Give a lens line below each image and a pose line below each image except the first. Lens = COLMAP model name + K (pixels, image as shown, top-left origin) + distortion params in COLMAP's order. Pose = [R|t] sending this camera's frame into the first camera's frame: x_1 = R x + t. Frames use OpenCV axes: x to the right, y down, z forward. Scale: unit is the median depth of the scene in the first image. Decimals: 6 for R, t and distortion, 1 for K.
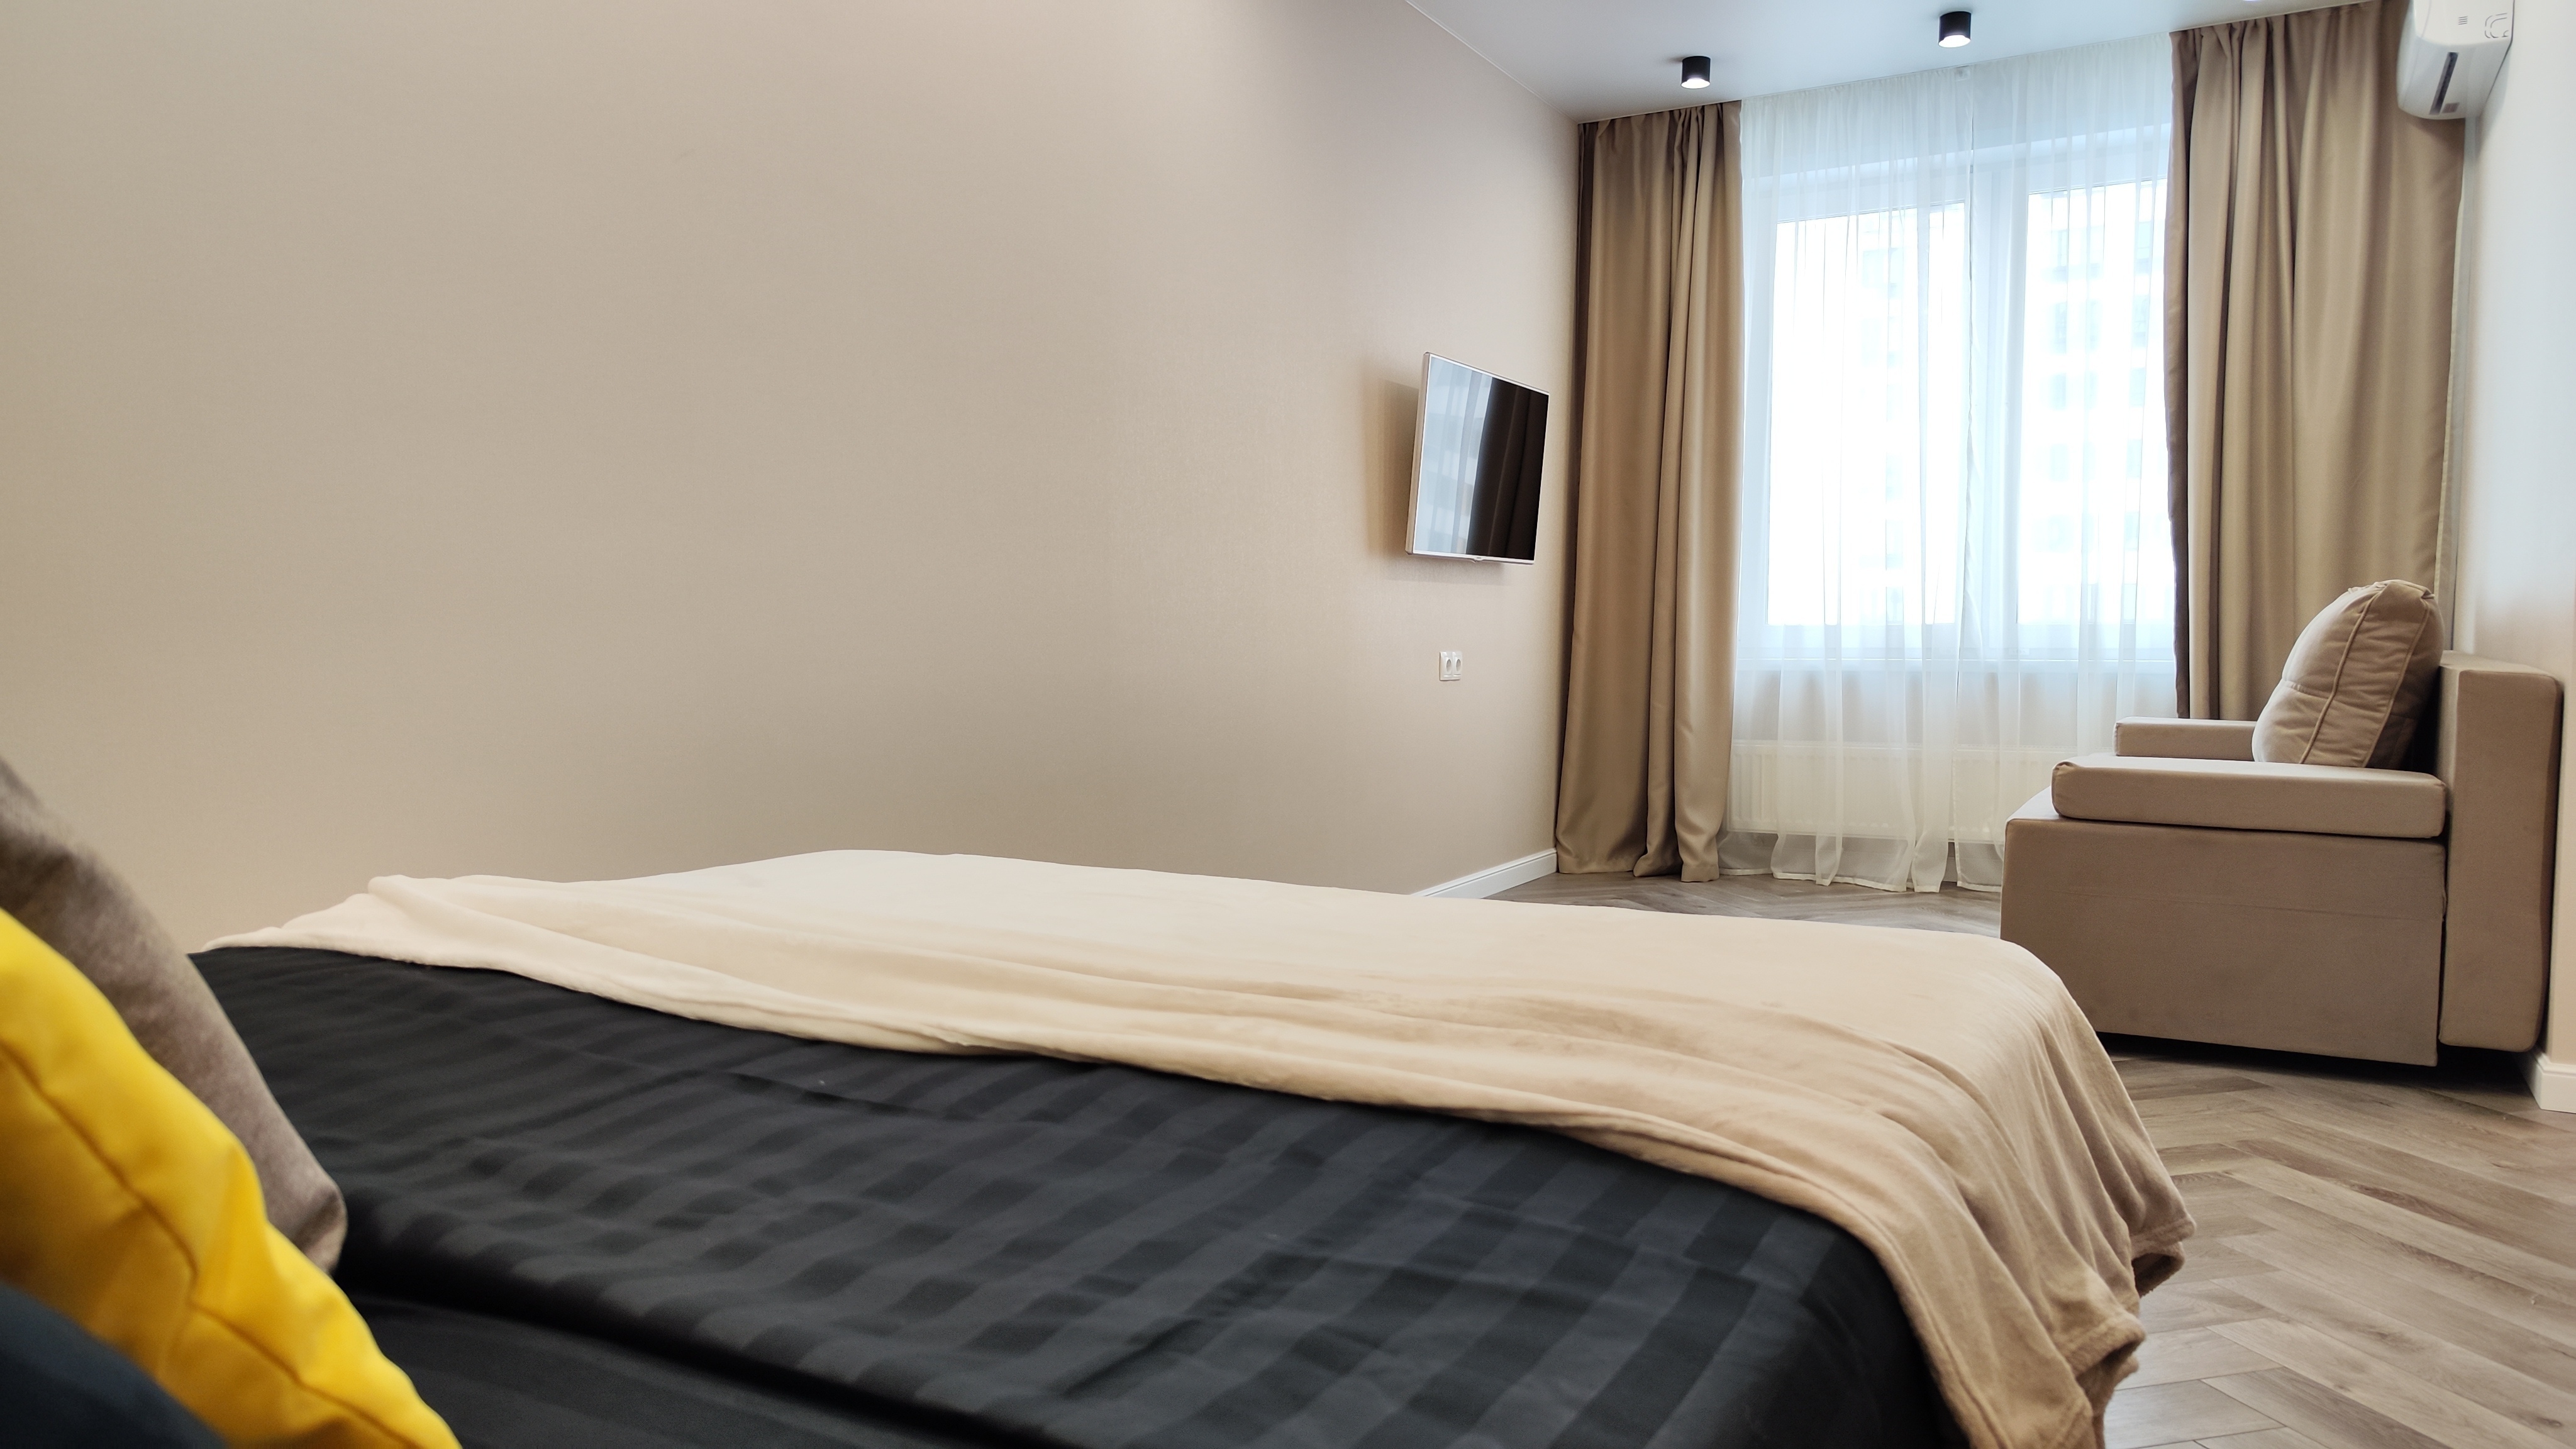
lens RADIAL K [[1702.9, 0, 1299.6], [0, 1702.9, 739.6], [0, 0, 1]] dist [0.028592, -0.002913]
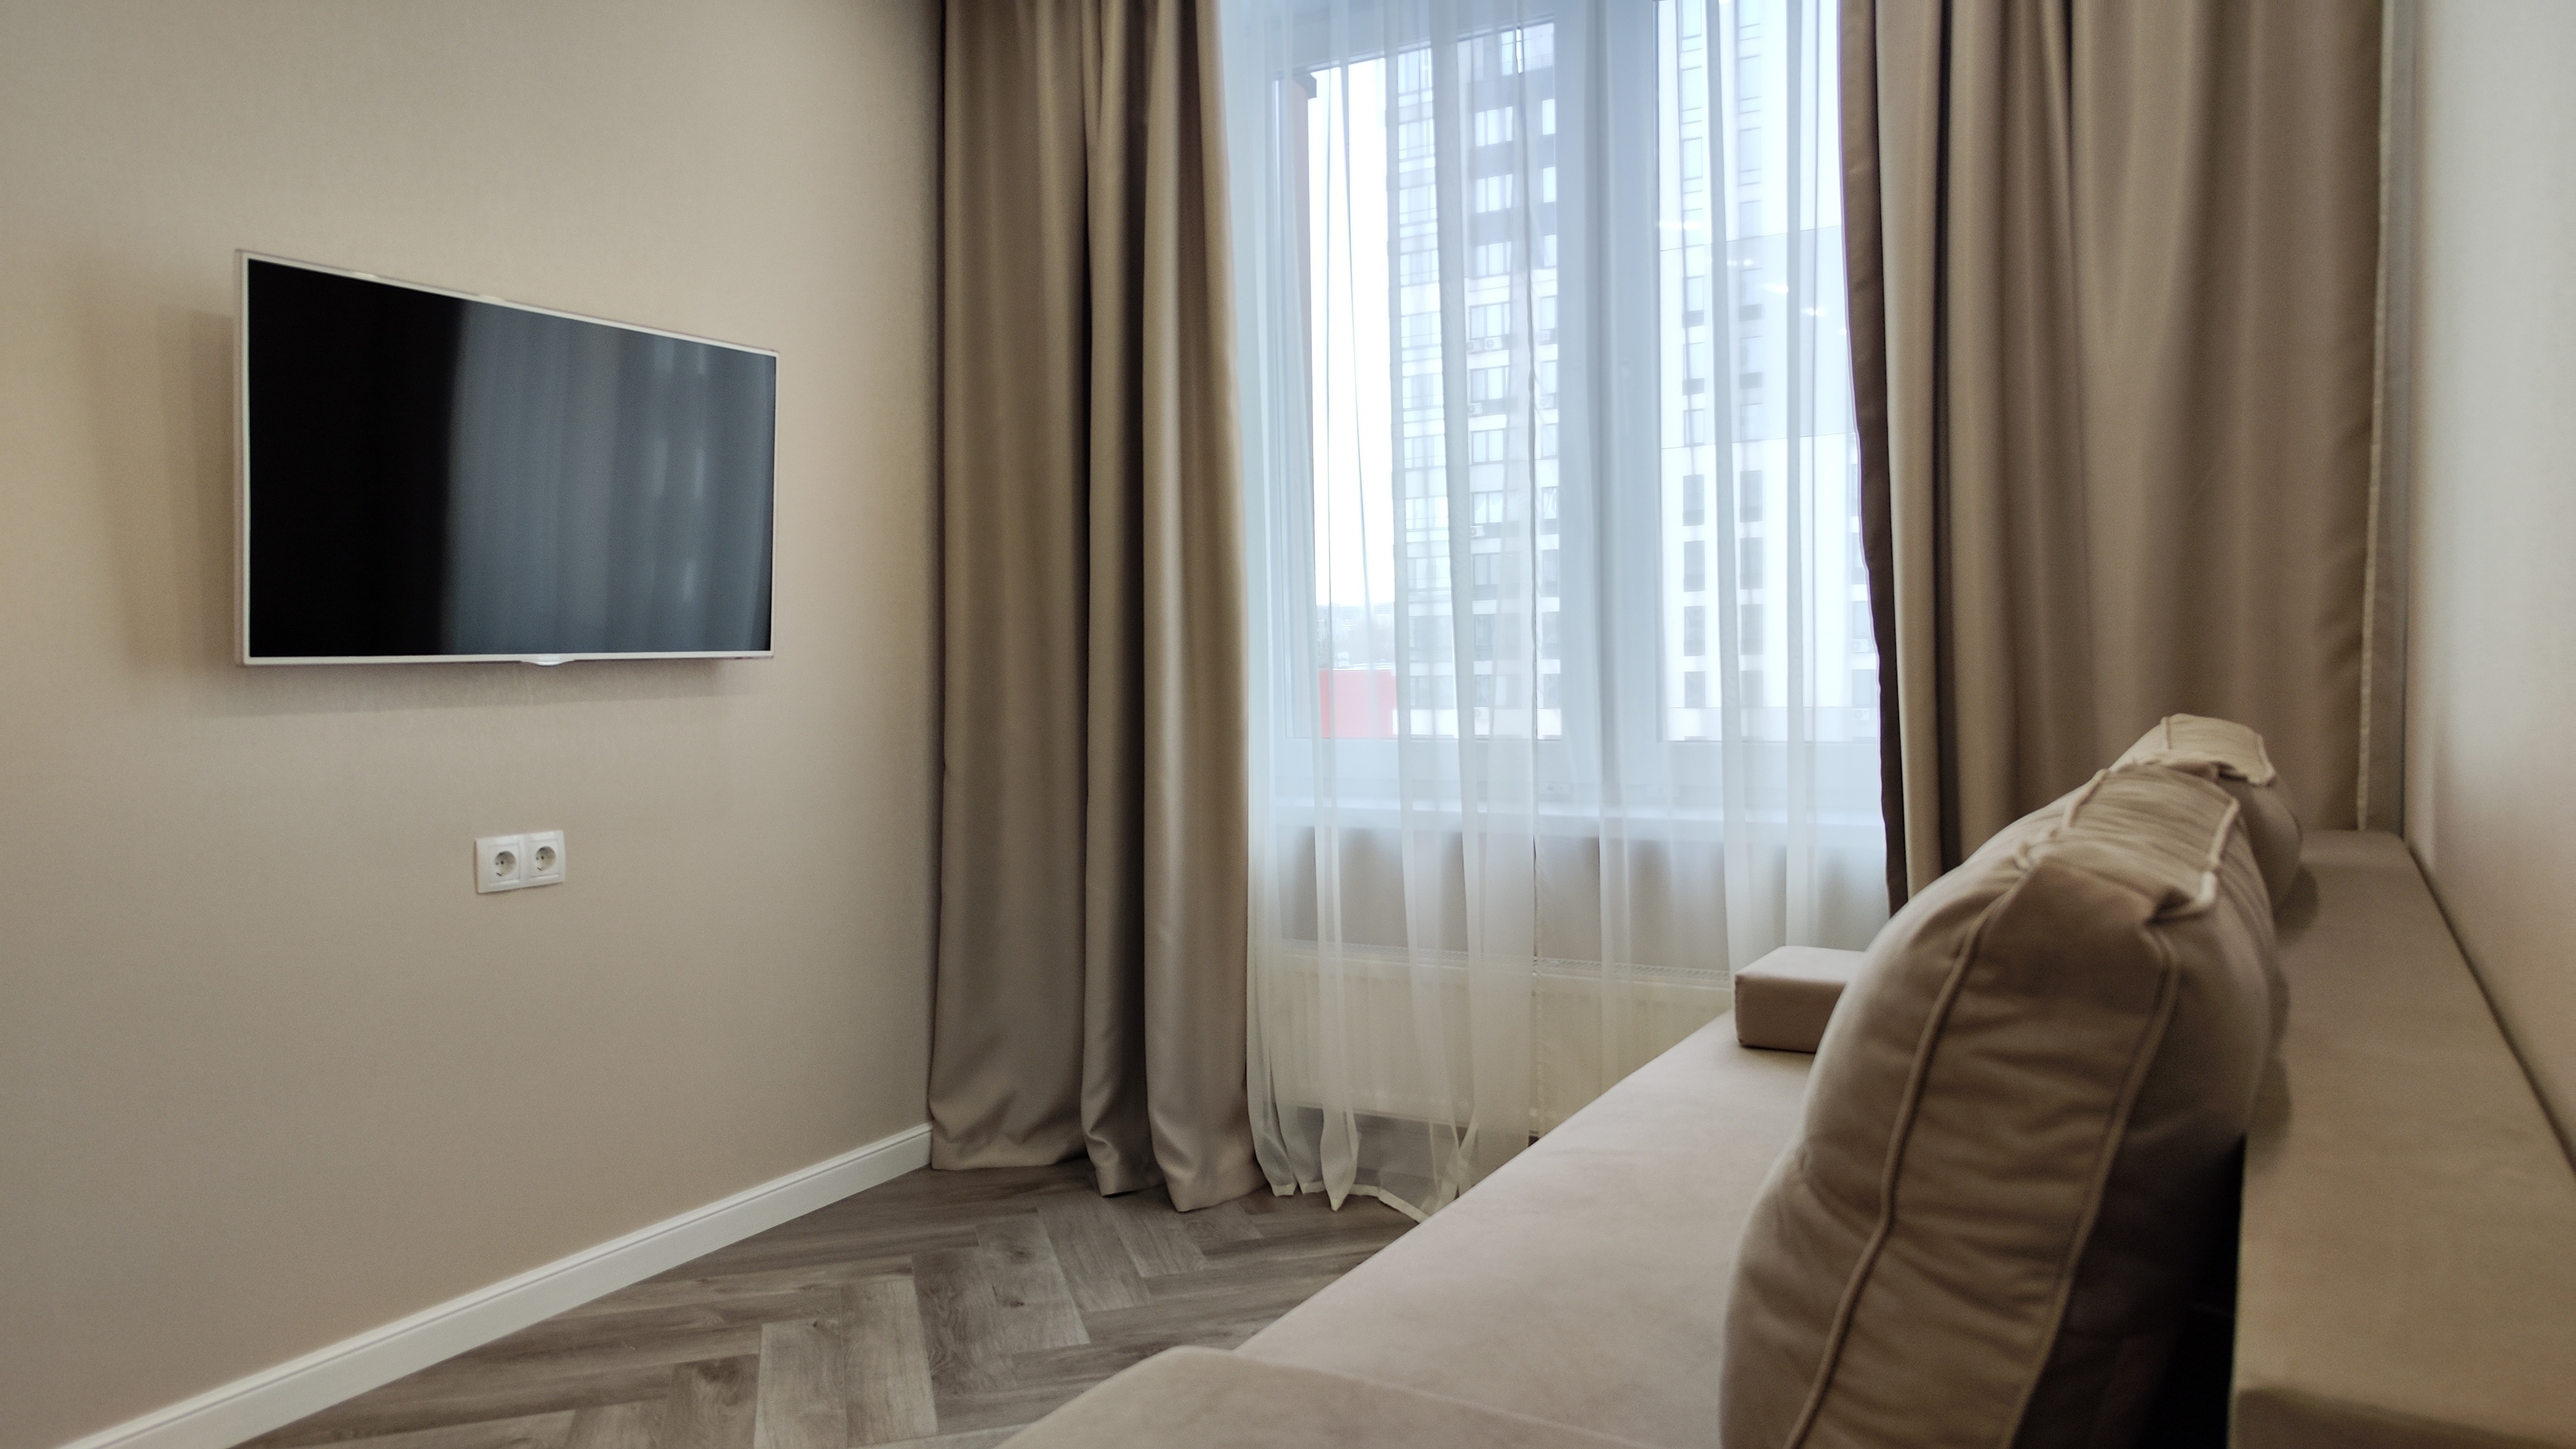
lens RADIAL K [[1702.9, 0, 1299.6], [0, 1702.9, 739.6], [0, 0, 1]] dist [0.028592, -0.002913]
pose [[0.999788, -0.016976, -0.011623, 0.362235], [0.016835, 0.999785, -0.012123, -0.076281], [0.011826, 0.011925, 0.999859, 0.506518]]
